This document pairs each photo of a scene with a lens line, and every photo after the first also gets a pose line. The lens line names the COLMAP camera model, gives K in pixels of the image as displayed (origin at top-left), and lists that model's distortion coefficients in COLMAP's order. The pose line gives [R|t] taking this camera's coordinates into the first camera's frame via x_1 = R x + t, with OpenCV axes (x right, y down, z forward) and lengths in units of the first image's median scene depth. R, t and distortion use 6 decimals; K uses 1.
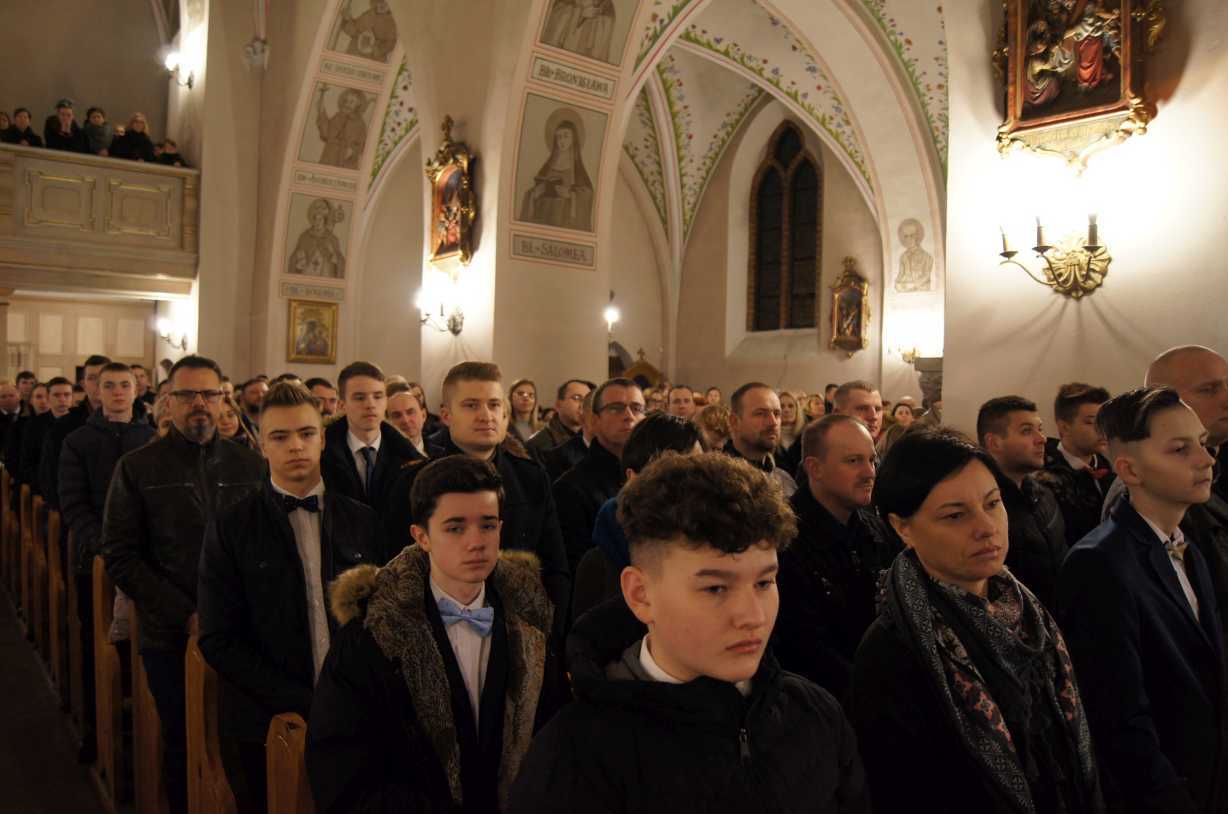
lens RADIAL K [[951.3, 0, 582.1], [0, 951.3, 409.5], [0, 0, 1]] dist [-0.077133, 0.004614]
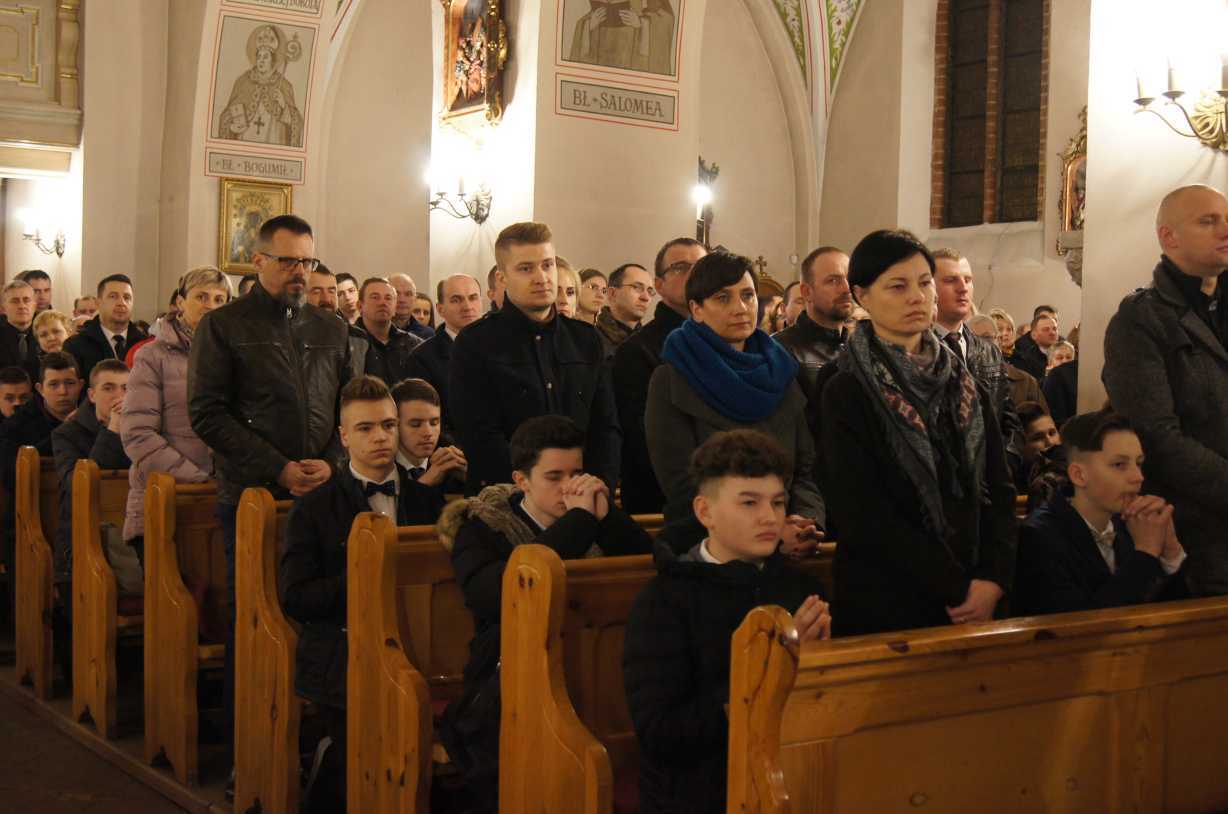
lens RADIAL K [[1757.3, 0, 614.0], [0, 1757.3, 407.0], [0, 0, 1]] dist [-0.024704, -0.035478]
pose [[0.999334, -0.002667, -0.036398, 0.011385], [0.002929, 0.999970, 0.007145, 0.040127], [0.036378, -0.007247, 0.999312, -0.247437]]
